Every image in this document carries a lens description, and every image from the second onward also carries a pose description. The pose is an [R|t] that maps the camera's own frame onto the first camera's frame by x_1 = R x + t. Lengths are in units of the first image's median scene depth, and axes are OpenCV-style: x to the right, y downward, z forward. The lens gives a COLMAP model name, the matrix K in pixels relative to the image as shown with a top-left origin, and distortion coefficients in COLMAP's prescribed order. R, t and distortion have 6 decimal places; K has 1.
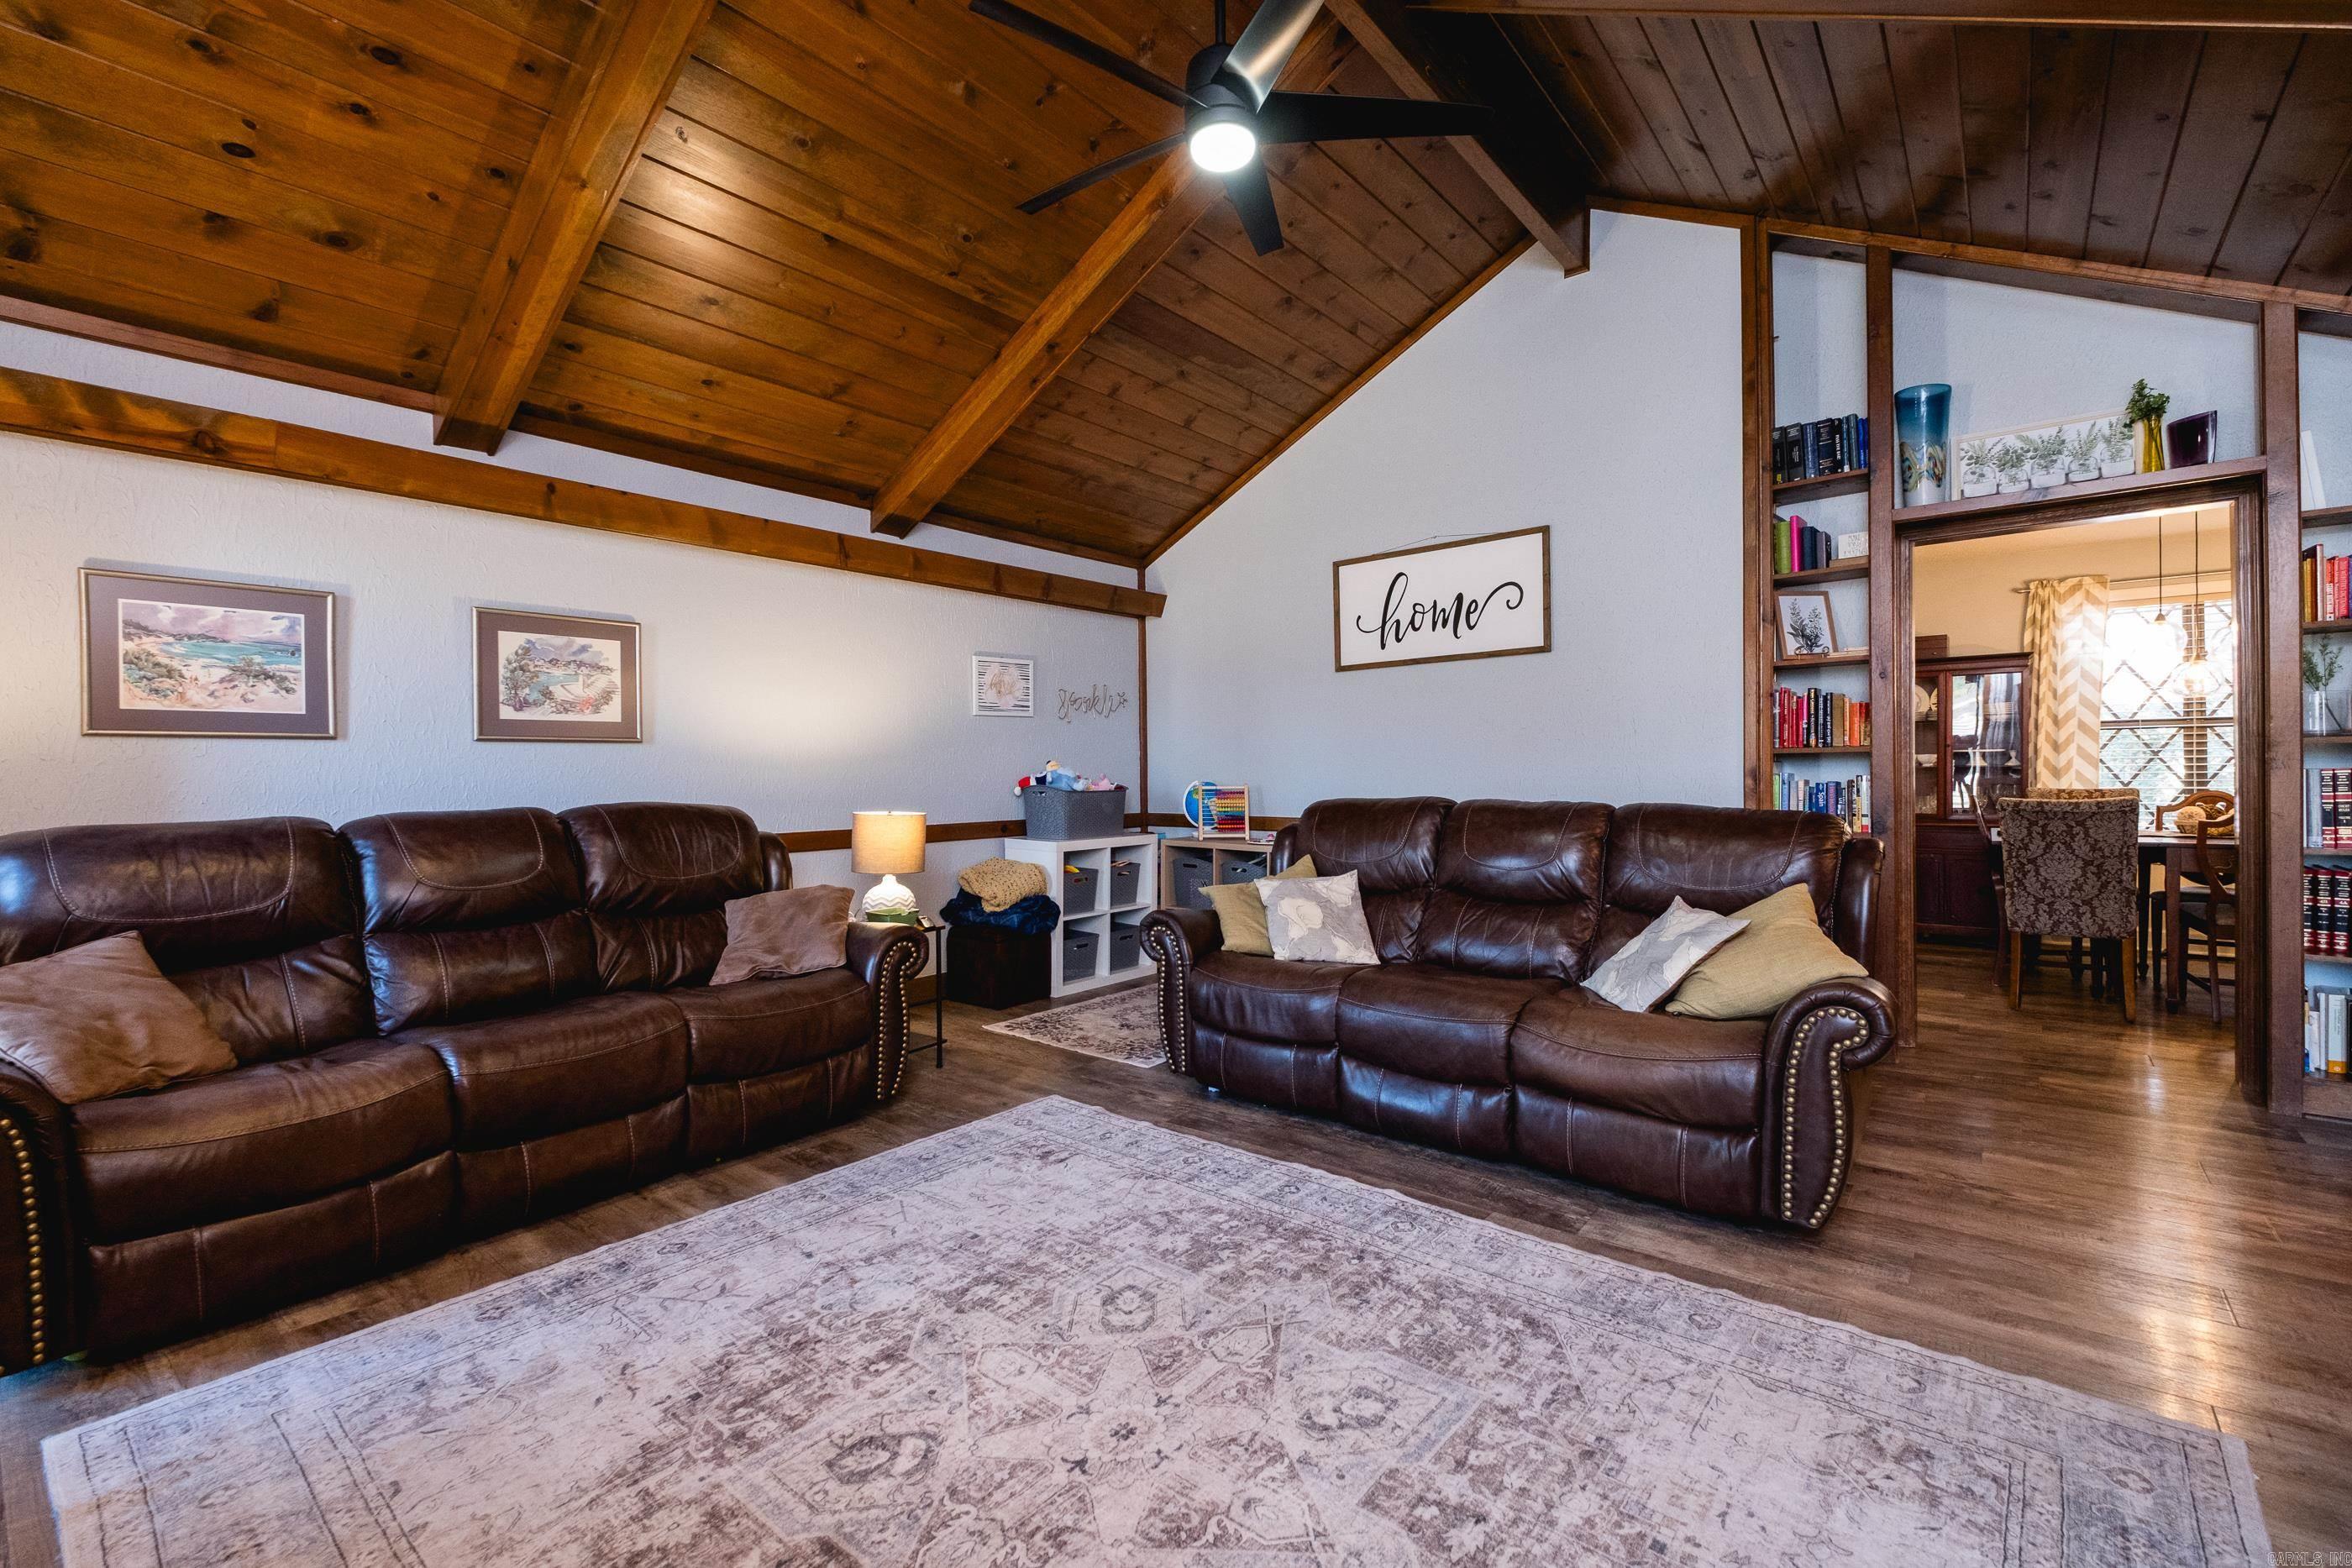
lens RADIAL K [[1020.0, 0, 1179.0], [0, 1020.0, 778.7], [0, 0, 1]] dist [0.000351, -0.000254]
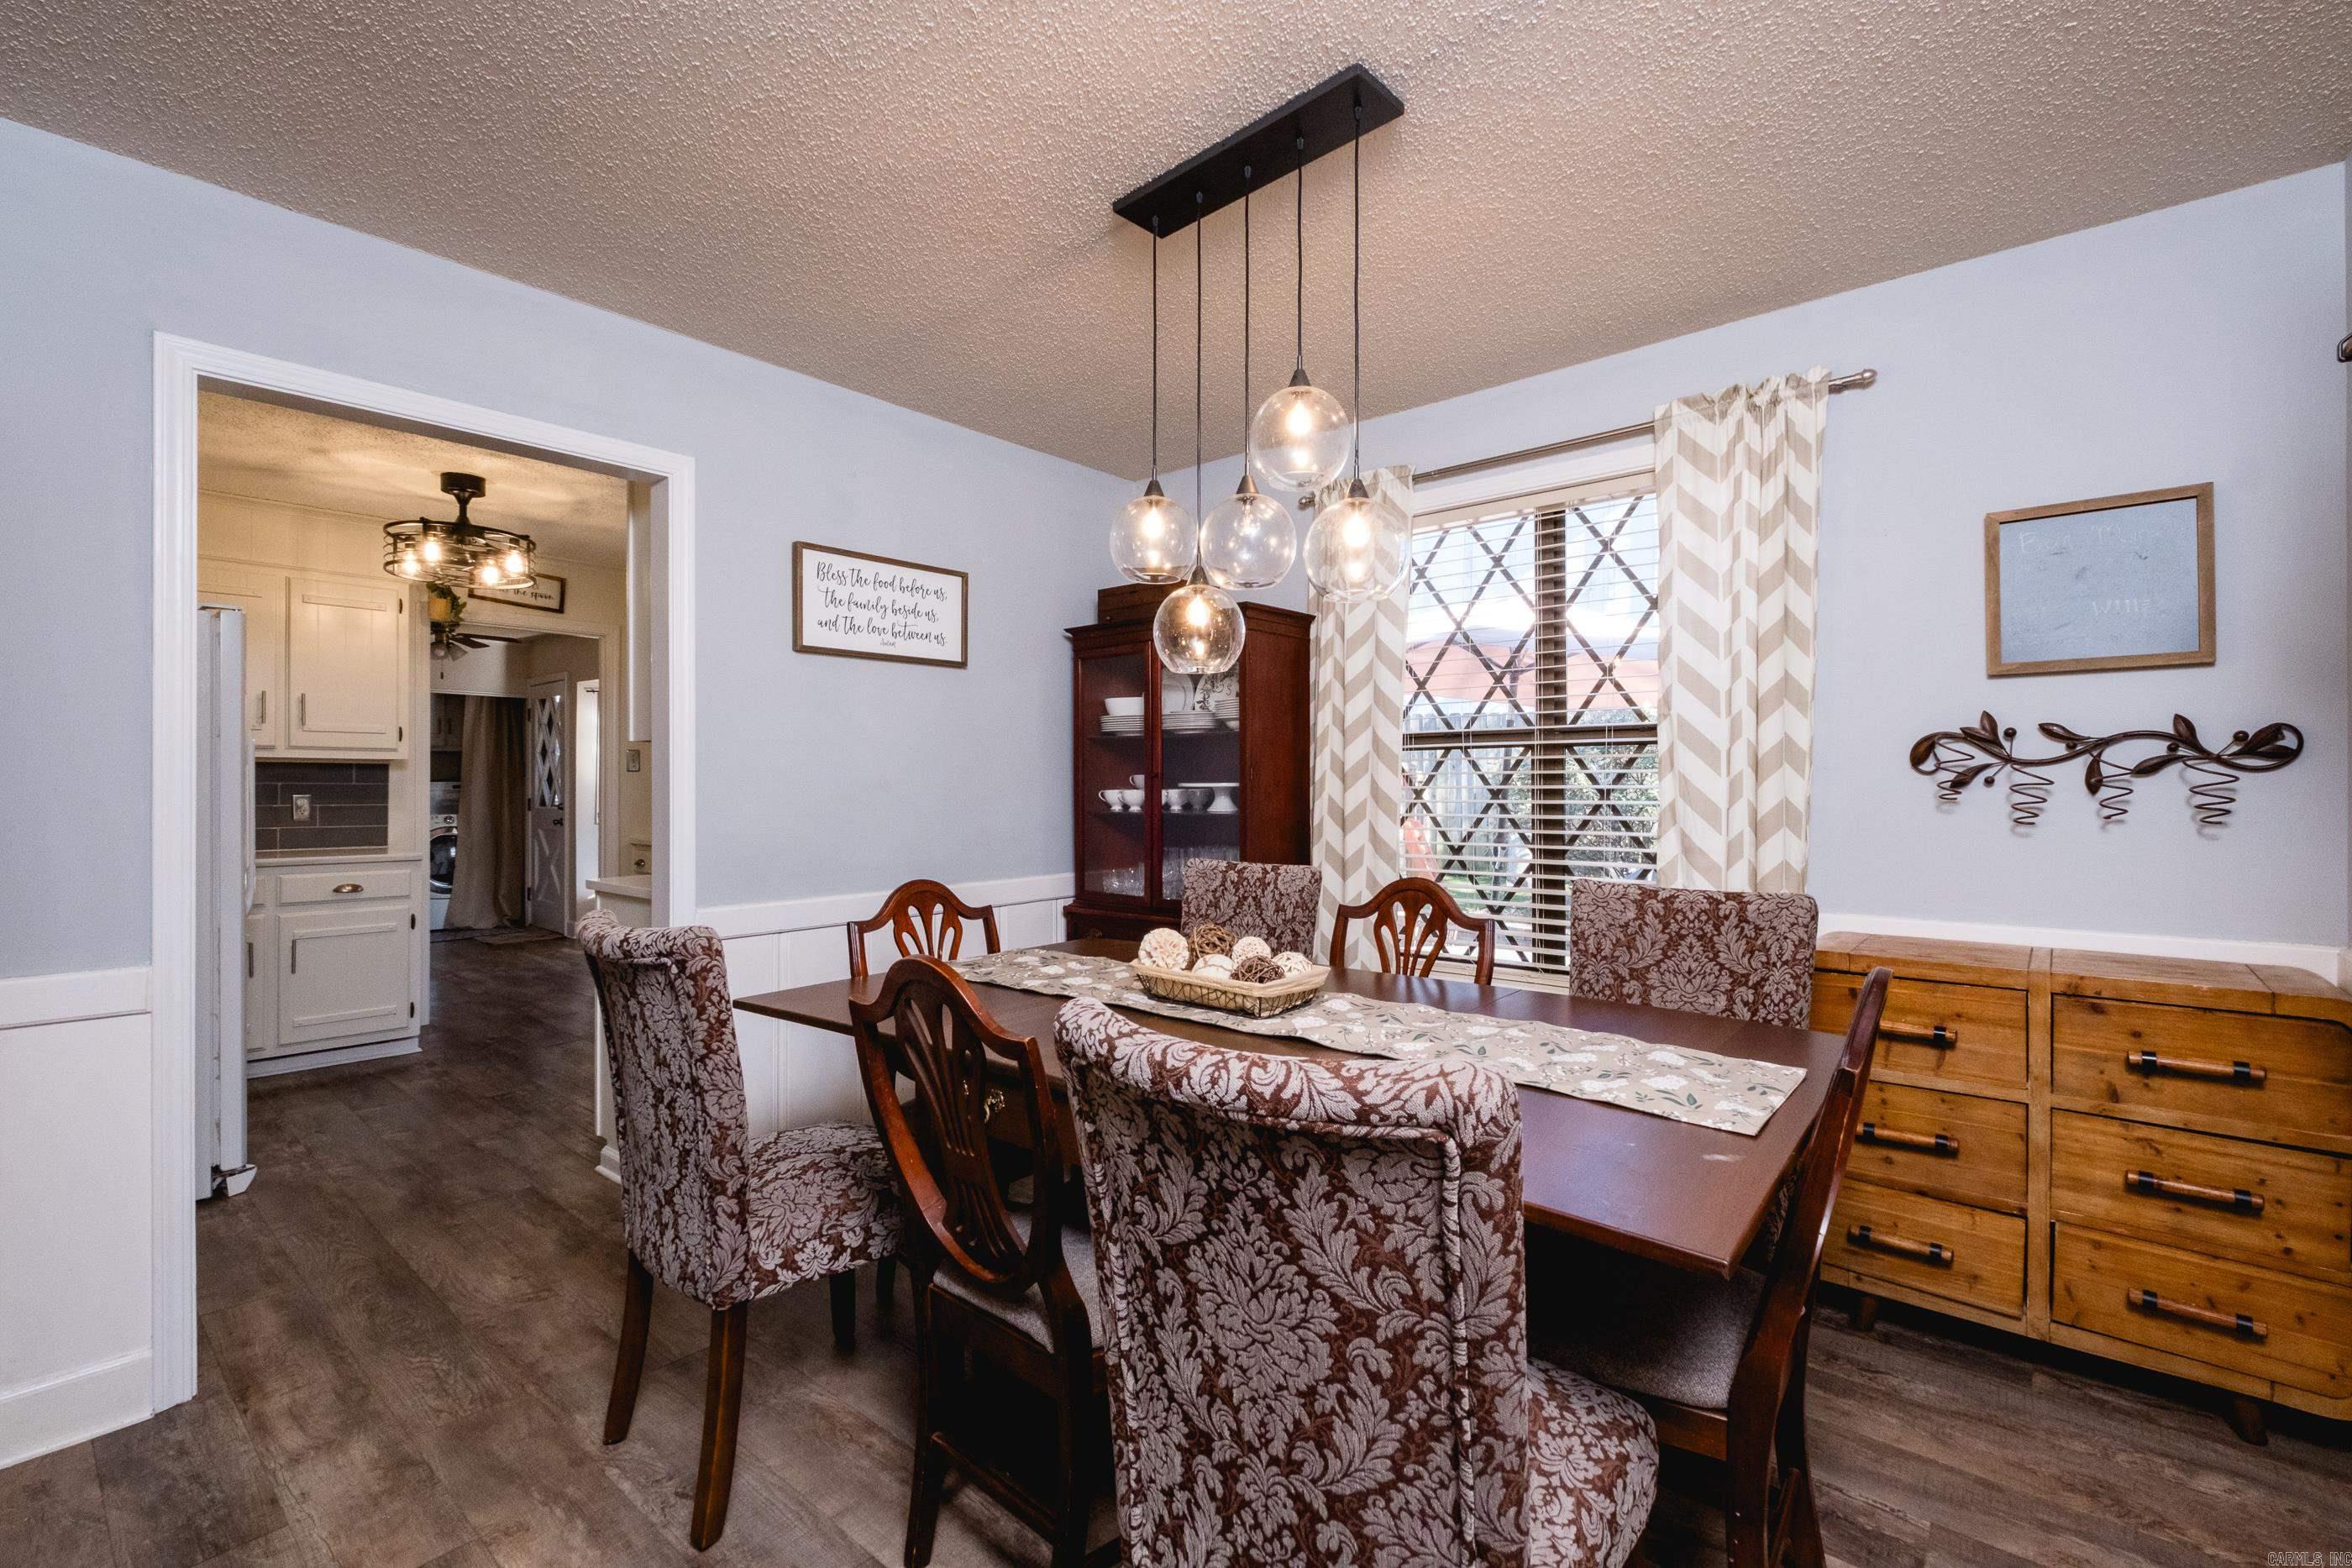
lens RADIAL K [[1020.0, 0, 1179.0], [0, 1020.0, 778.7], [0, 0, 1]] dist [0.000351, -0.000254]
pose [[0.999811, 0.014250, -0.013227, 1.183402], [-0.014448, 0.999783, -0.015001, -0.033307], [0.013010, 0.015189, 0.999800, 0.682151]]
